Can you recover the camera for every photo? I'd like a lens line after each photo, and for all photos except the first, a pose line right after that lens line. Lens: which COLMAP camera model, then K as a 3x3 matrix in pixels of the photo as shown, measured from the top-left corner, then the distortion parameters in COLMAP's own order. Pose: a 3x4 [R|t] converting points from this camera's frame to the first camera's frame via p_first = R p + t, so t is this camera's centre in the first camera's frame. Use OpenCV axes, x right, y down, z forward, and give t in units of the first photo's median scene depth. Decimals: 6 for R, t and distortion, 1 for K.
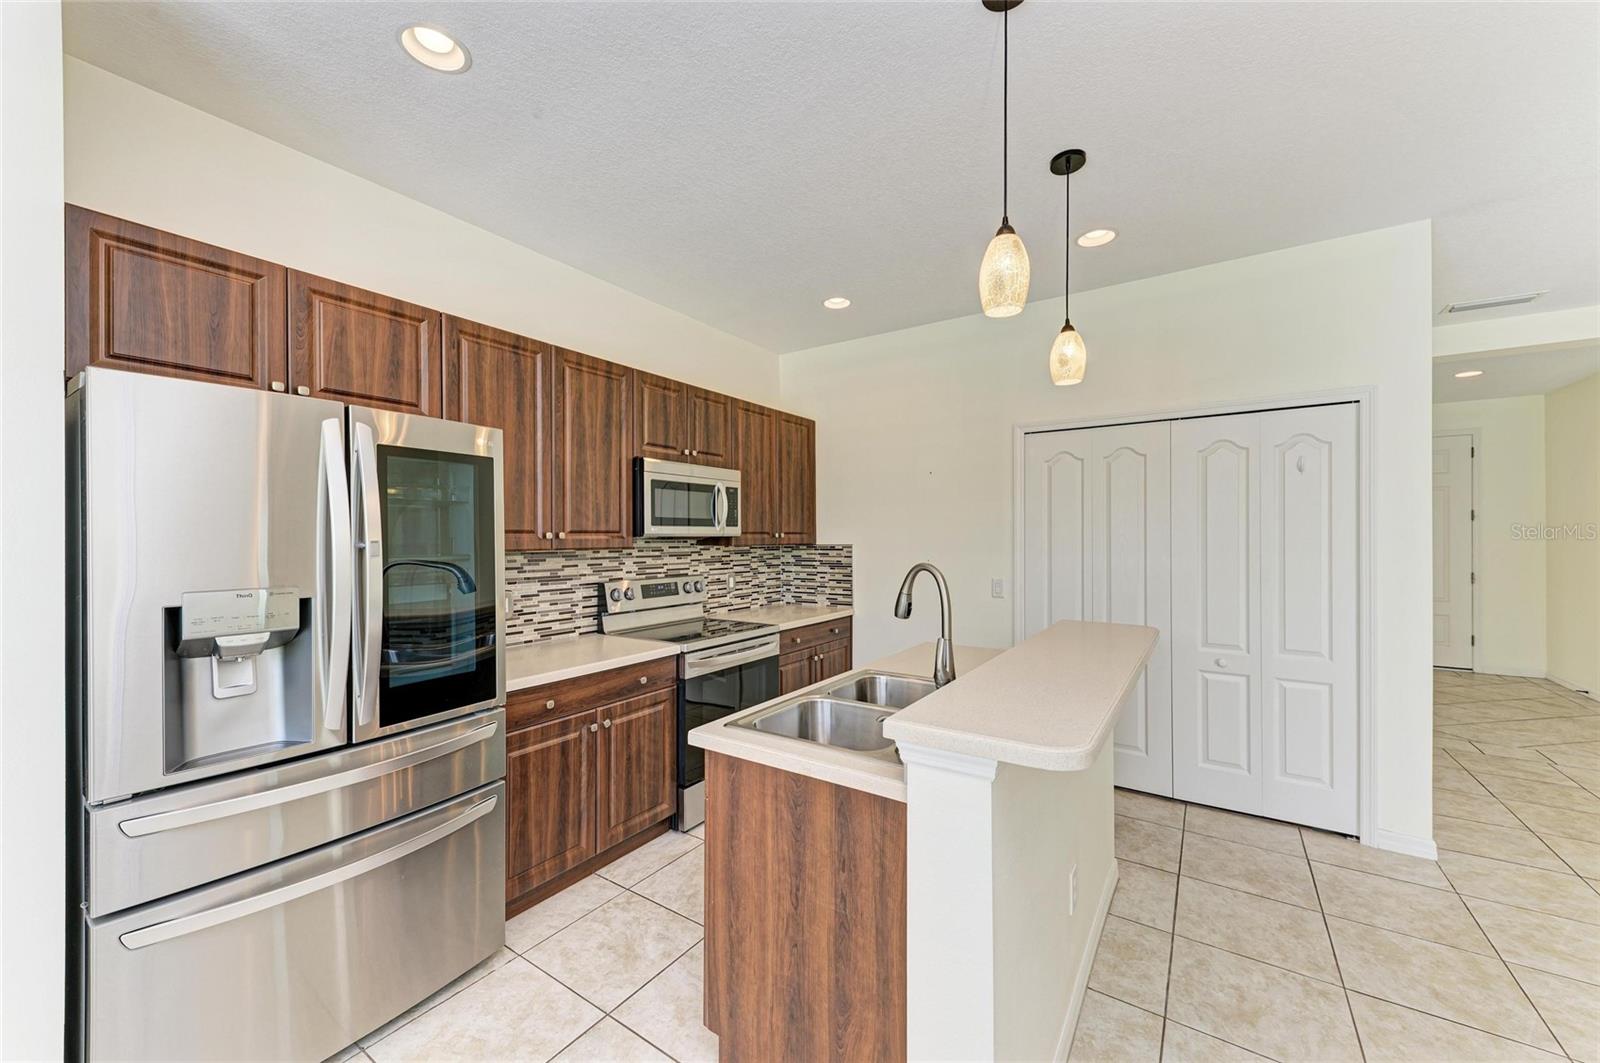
lens RADIAL K [[602.2, 0, 798.7], [0, 602.2, 535.5], [0, 0, 1]] dist [0.015955, -0.006235]
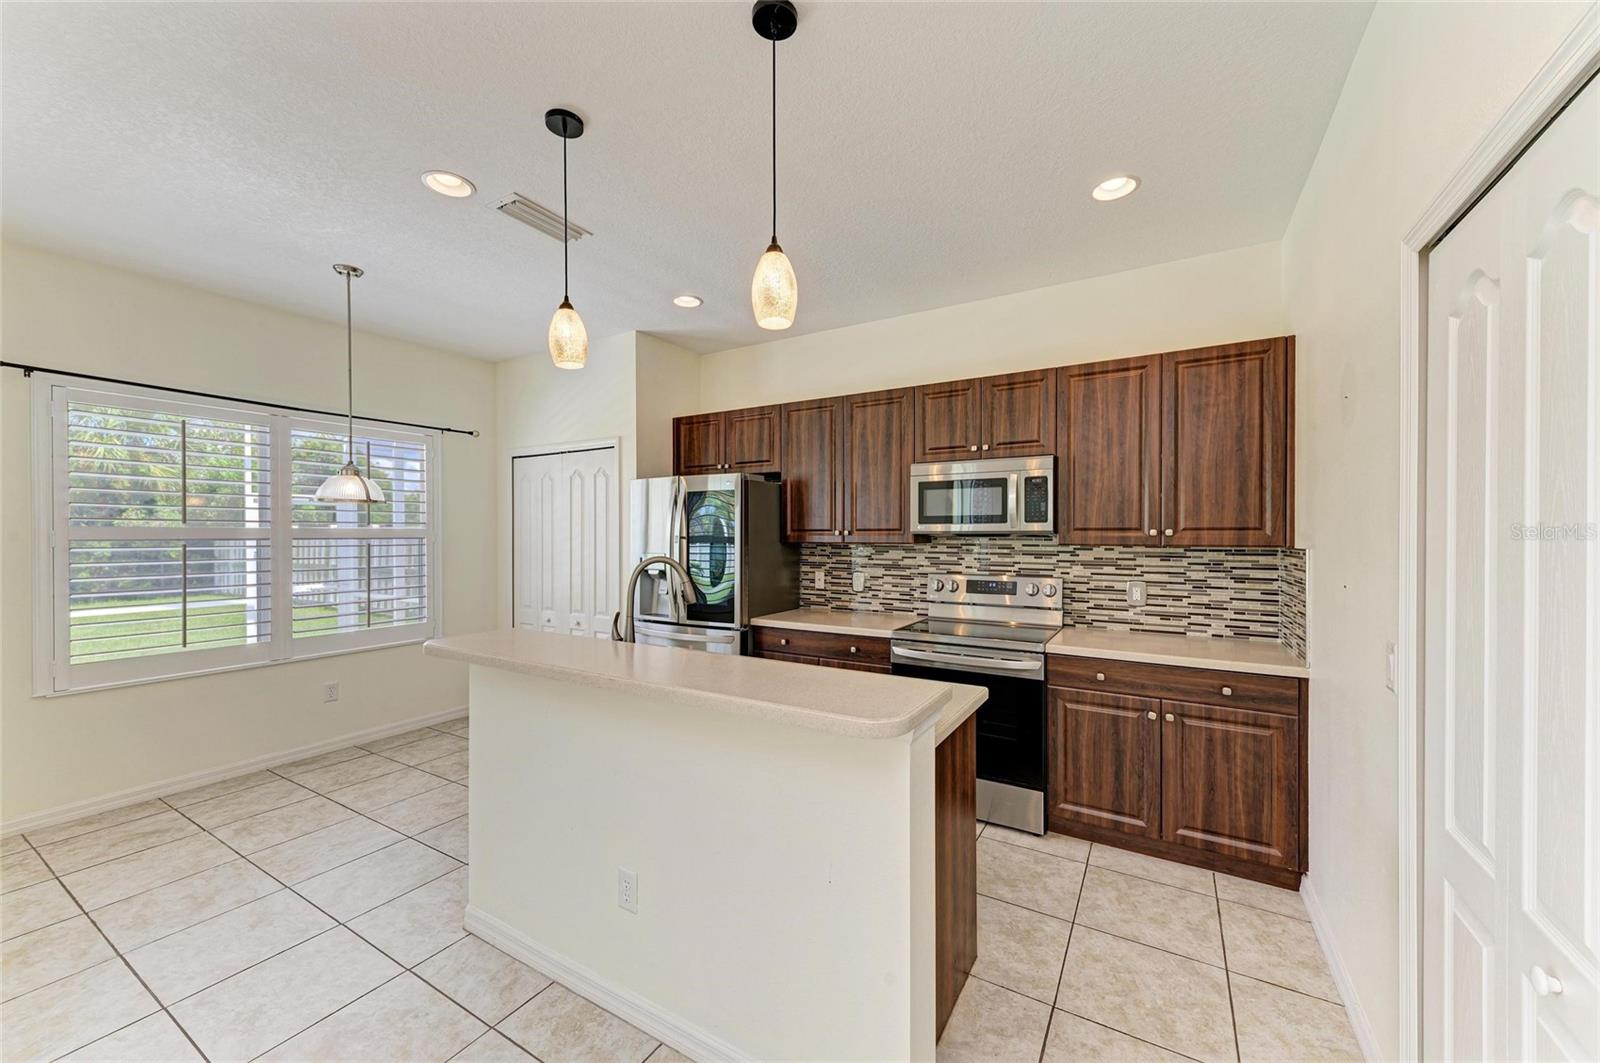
lens RADIAL K [[602.2, 0, 798.7], [0, 602.2, 535.5], [0, 0, 1]] dist [0.015955, -0.006235]
pose [[0.059776, 0.005366, -0.998197, 0.780042], [0.001602, 0.999984, 0.005472, -0.001595], [0.998211, -0.001927, 0.059767, 0.650800]]
